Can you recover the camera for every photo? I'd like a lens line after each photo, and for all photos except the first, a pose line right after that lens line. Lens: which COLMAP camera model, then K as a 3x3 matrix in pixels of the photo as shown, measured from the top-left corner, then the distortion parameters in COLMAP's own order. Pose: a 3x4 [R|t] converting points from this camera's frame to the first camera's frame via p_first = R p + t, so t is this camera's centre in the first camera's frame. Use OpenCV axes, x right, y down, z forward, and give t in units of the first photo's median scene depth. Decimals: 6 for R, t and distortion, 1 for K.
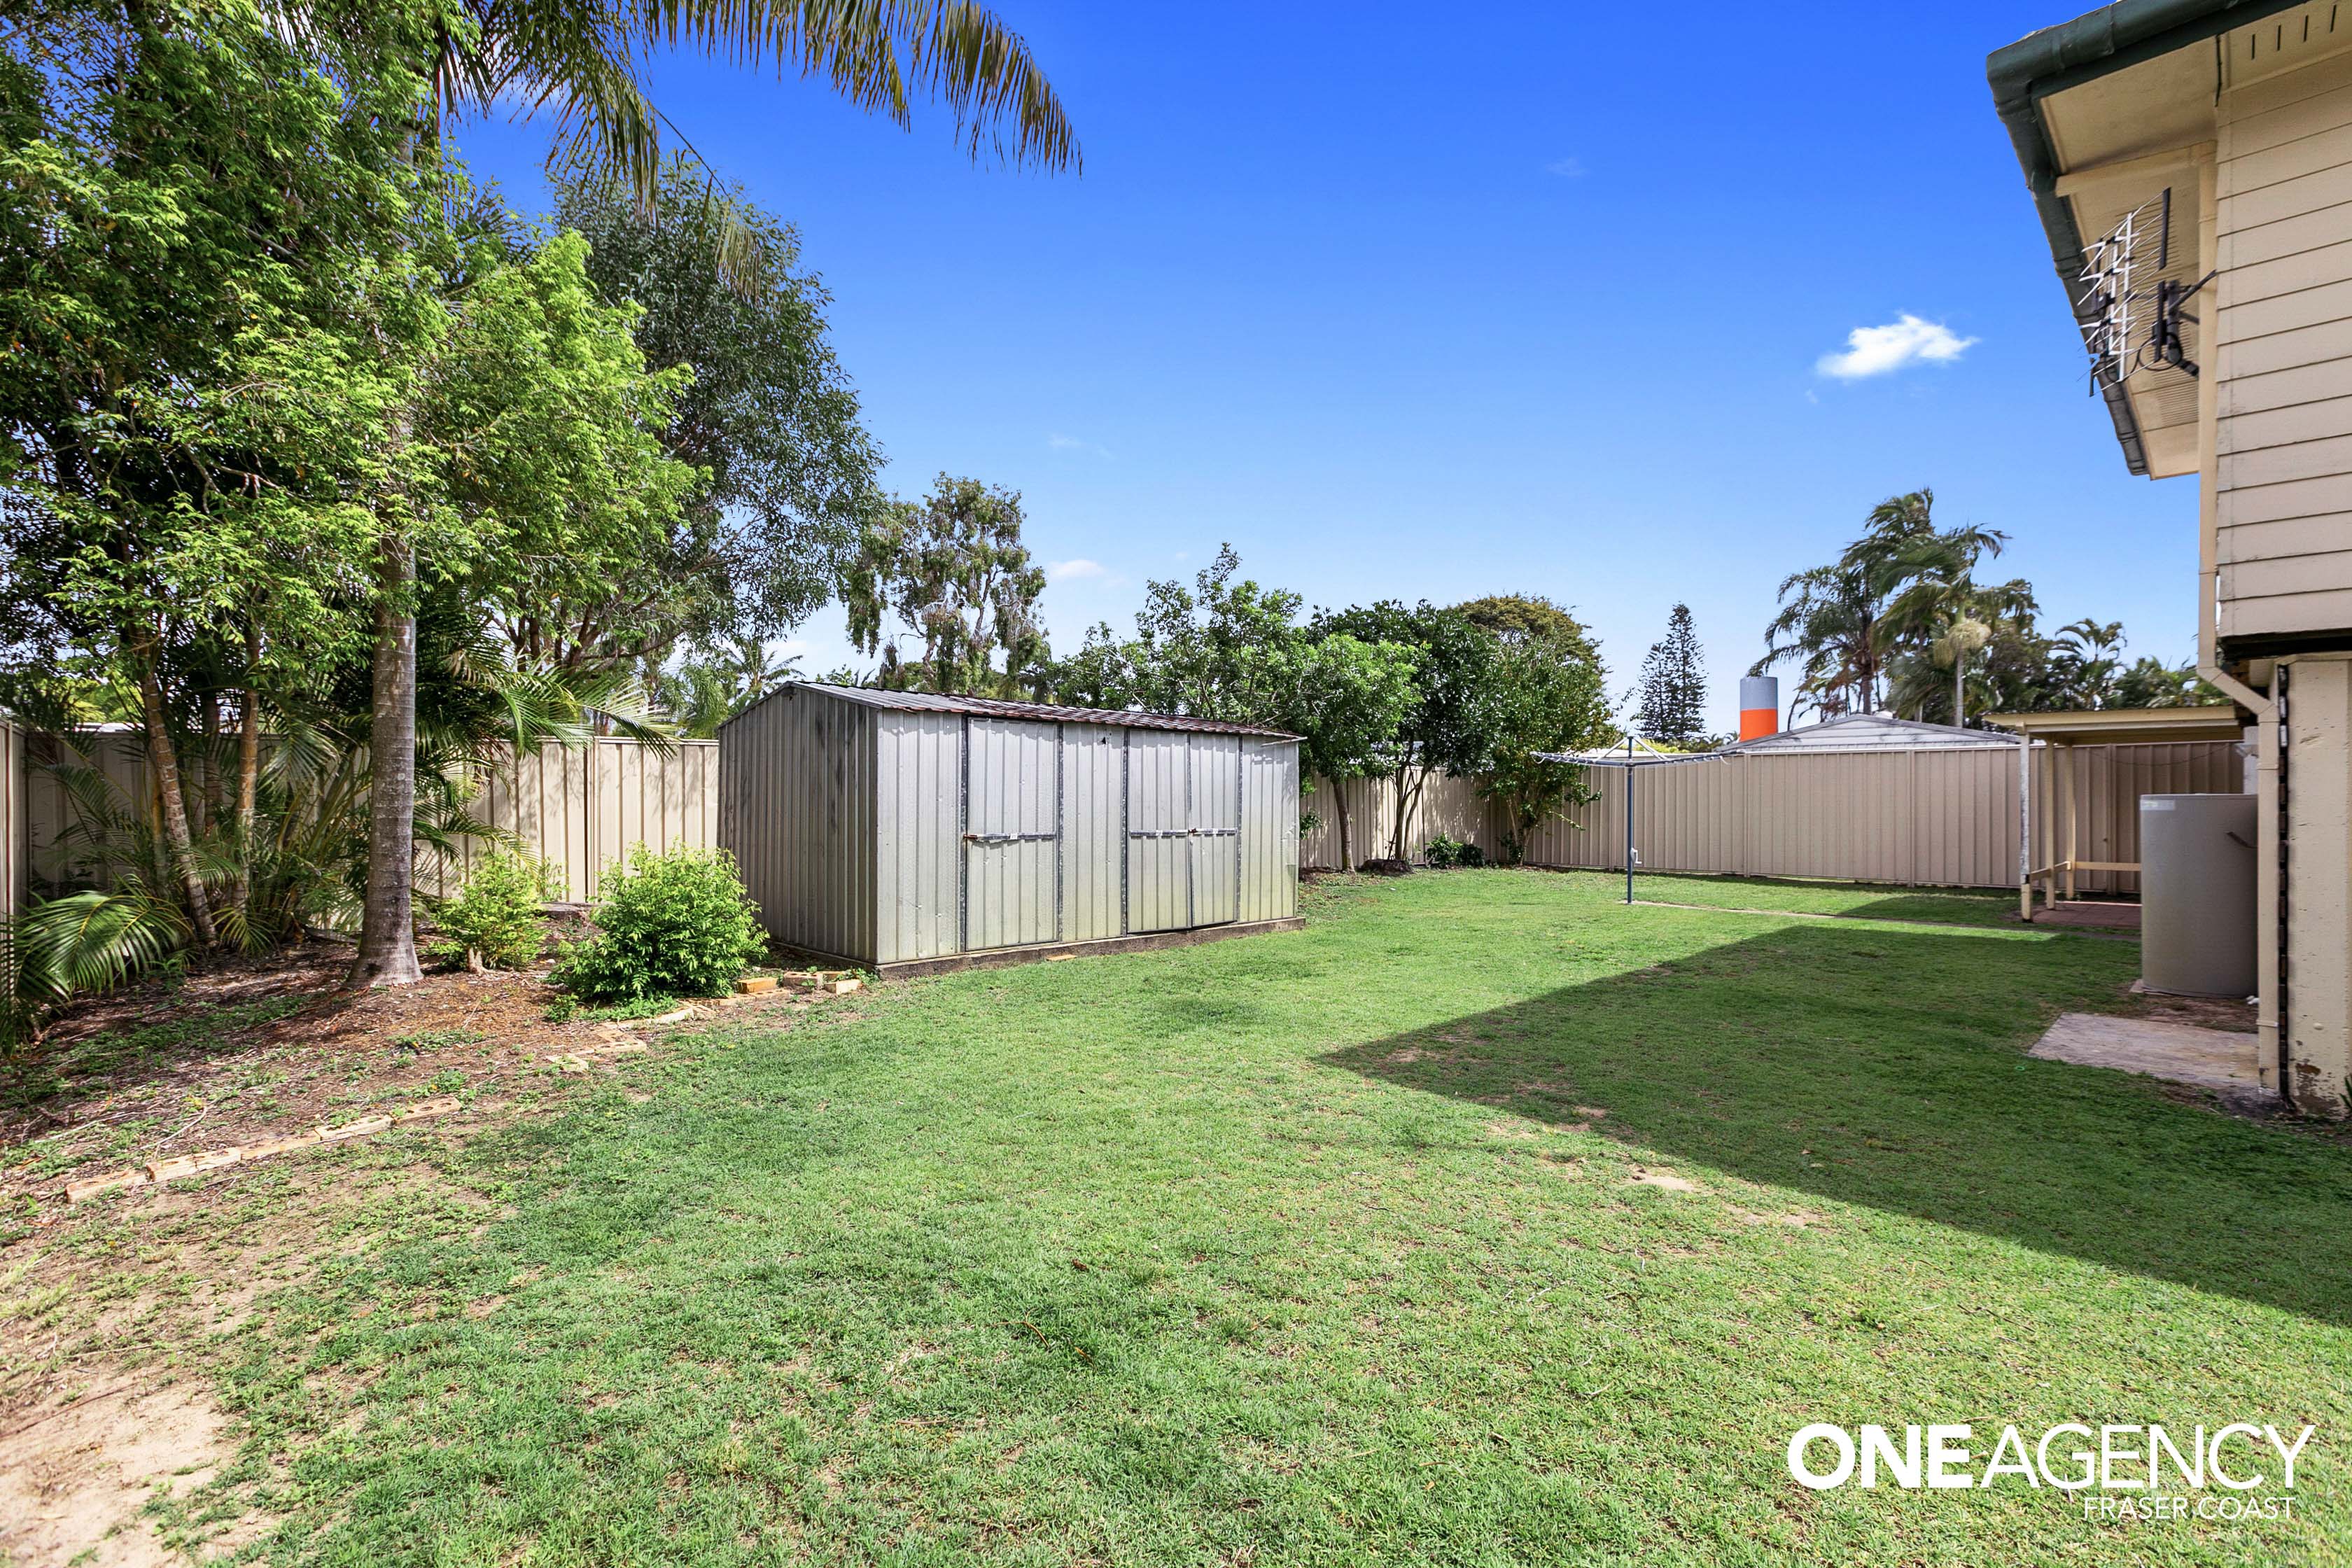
lens RADIAL K [[1070.6, 0, 1184.2], [0, 1070.6, 789.6], [0, 0, 1]] dist [0.001195, -0.000159]
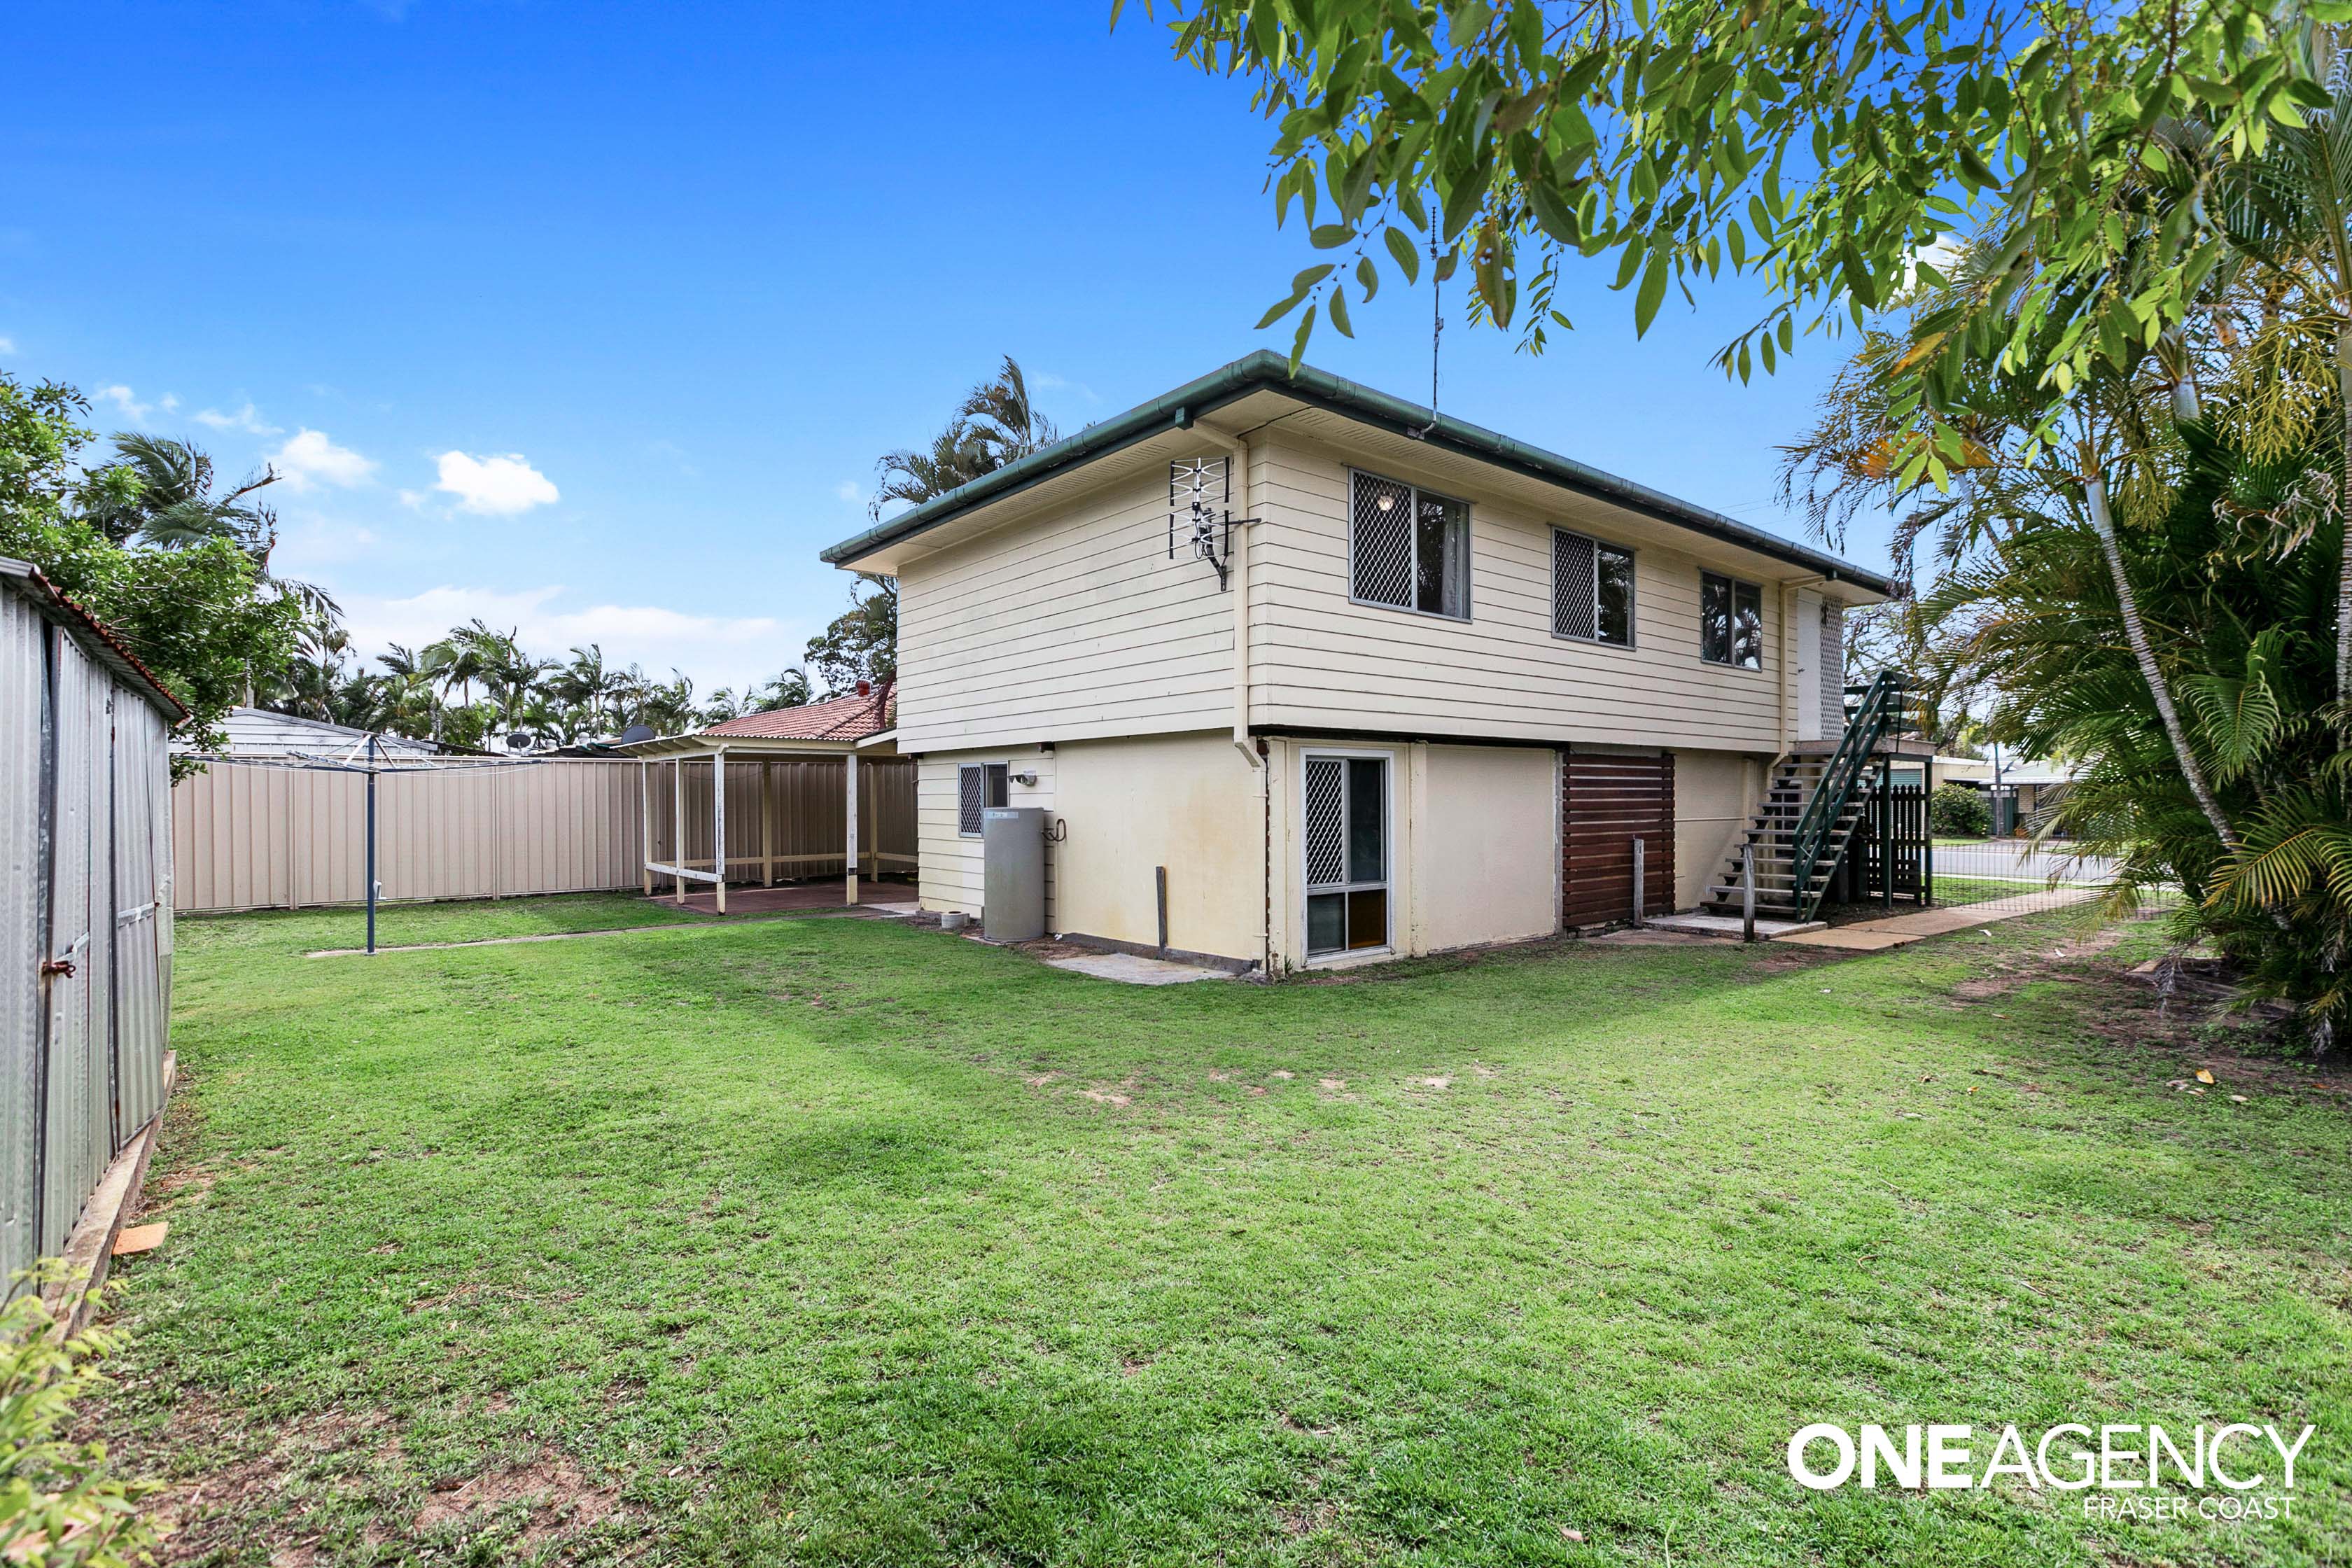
lens RADIAL K [[1070.6, 0, 1184.7], [0, 1070.6, 796.7], [0, 0, 1]] dist [0.001195, -0.000159]
pose [[0.084273, -0.002195, 0.996440, -0.116980], [-0.004319, 0.999987, 0.002568, -0.003904], [-0.996433, -0.004520, 0.084263, 0.133734]]
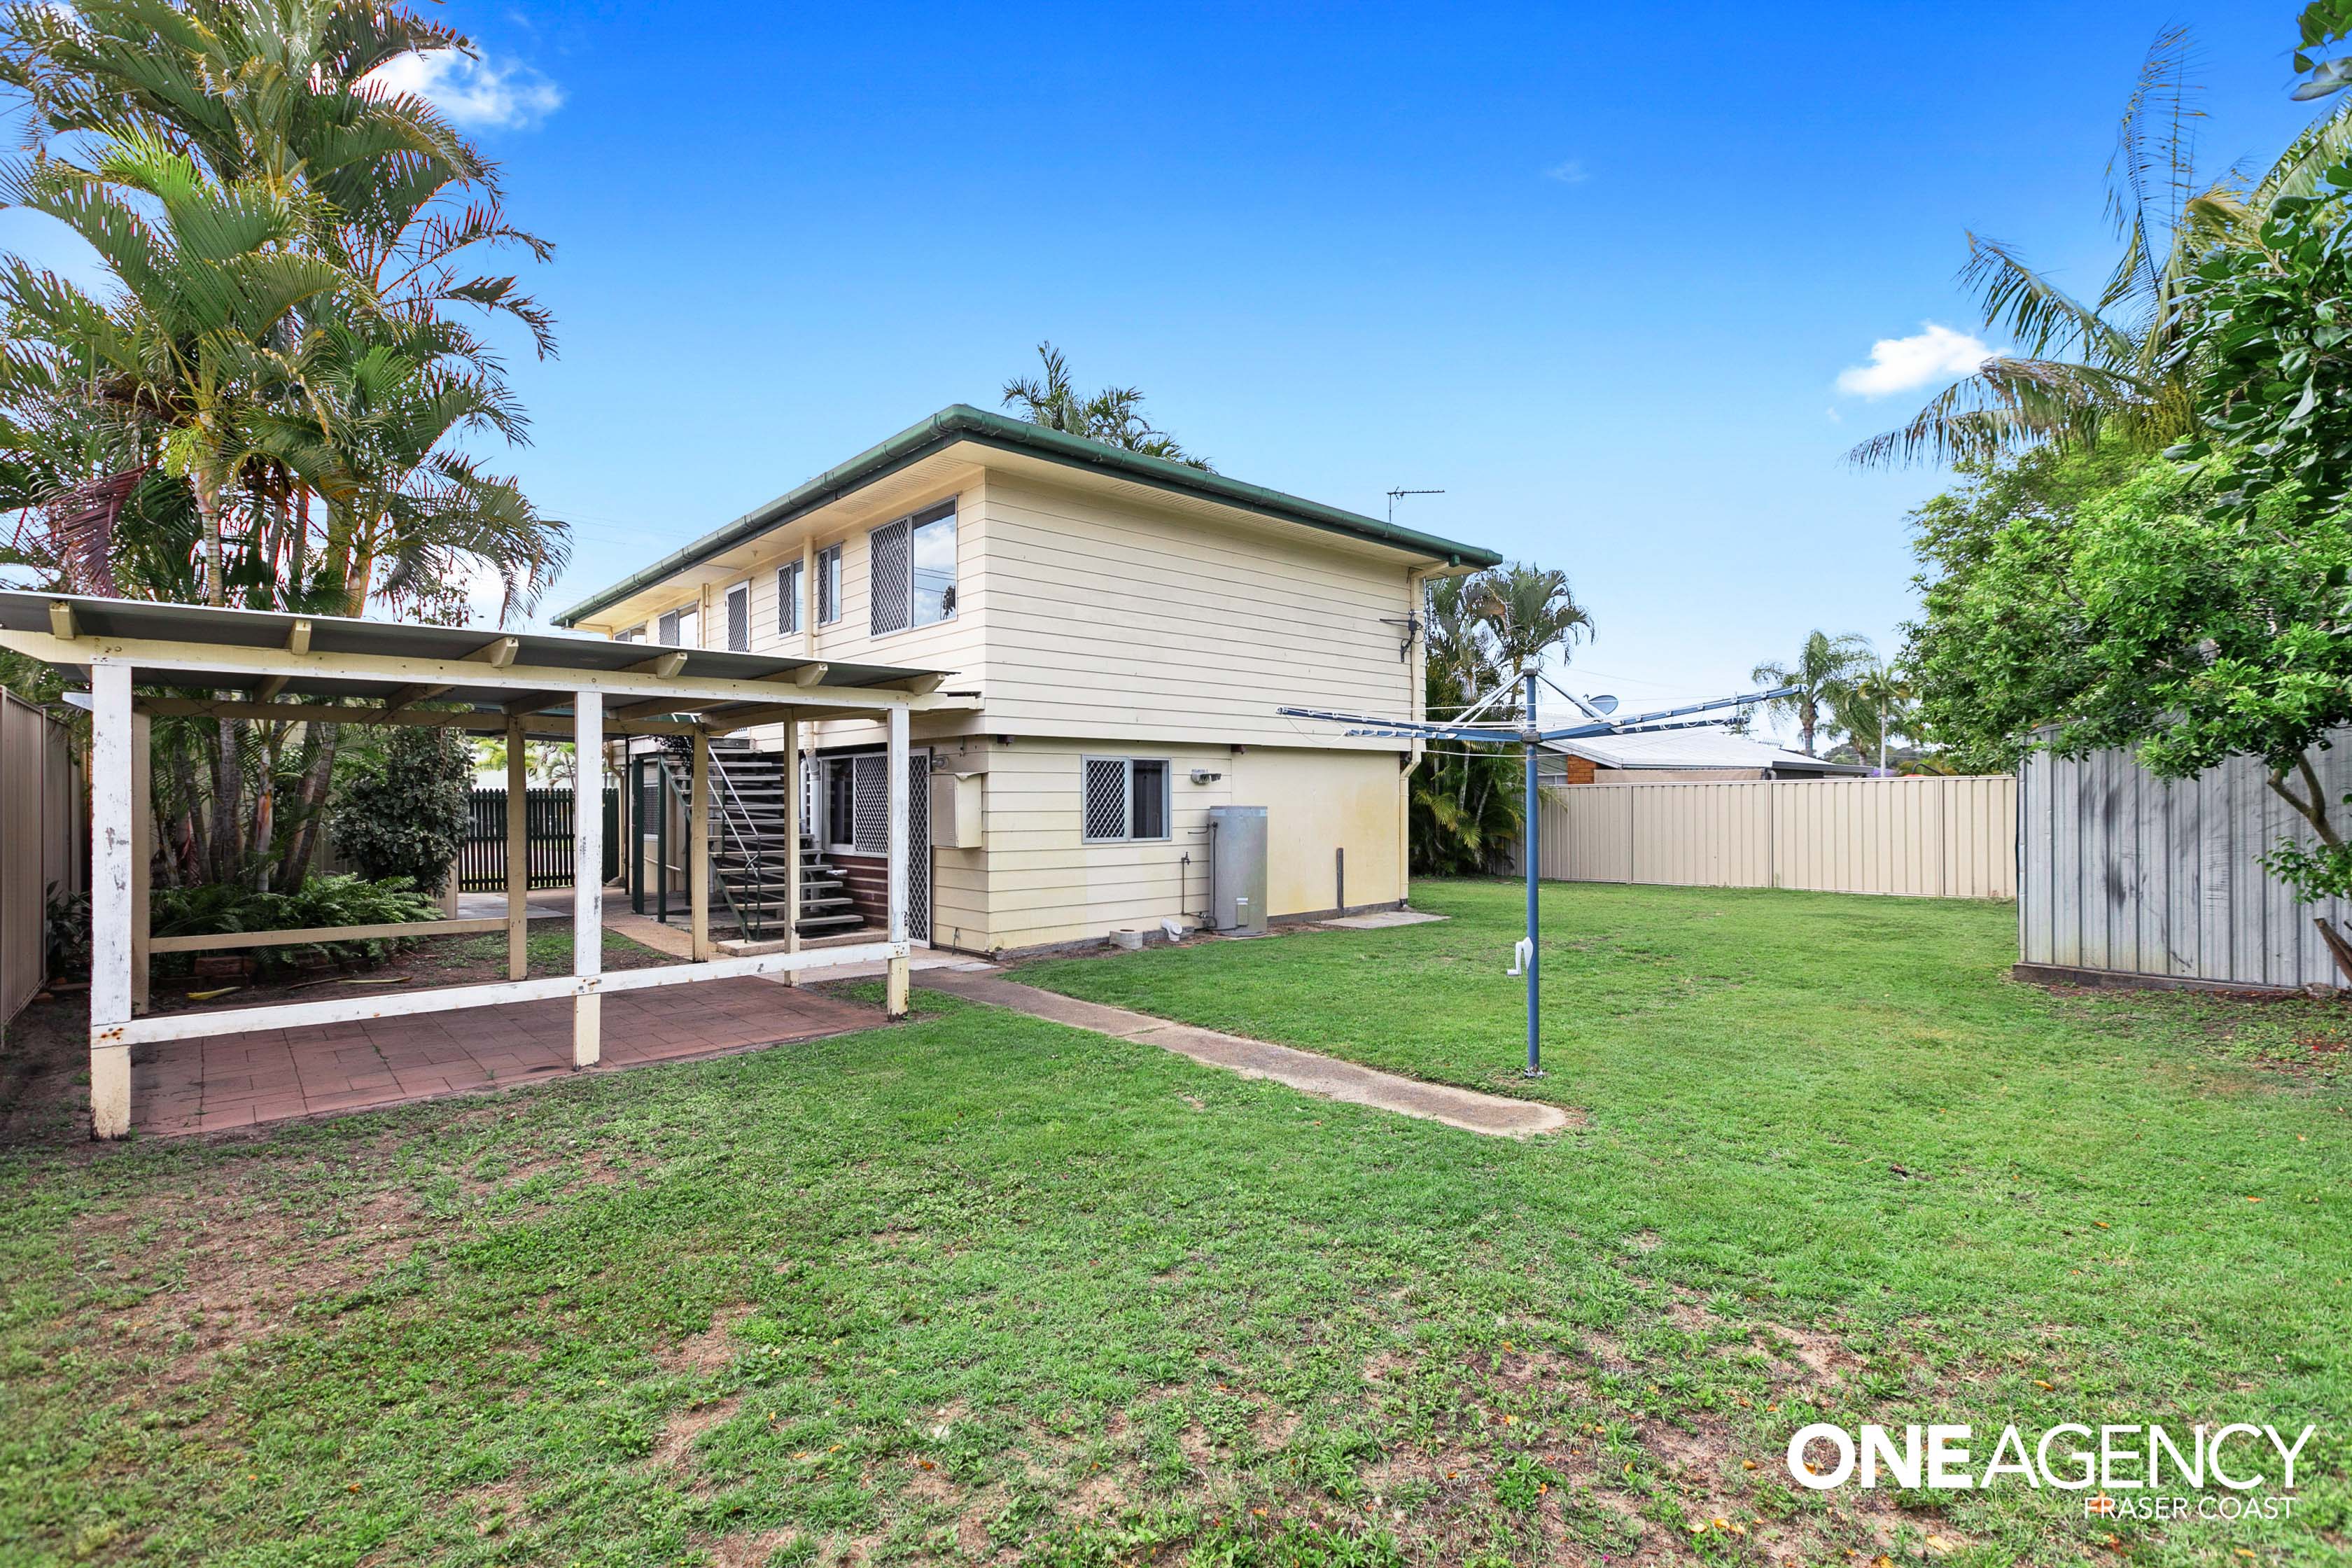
lens RADIAL K [[1070.6, 0, 1177.1], [0, 1070.6, 787.5], [0, 0, 1]] dist [0.001195, -0.000159]
pose [[-0.997182, -0.007815, 0.074606, 0.161241], [-0.008345, 0.999942, -0.006797, -0.003012], [-0.074548, -0.007400, -0.997190, 0.501658]]
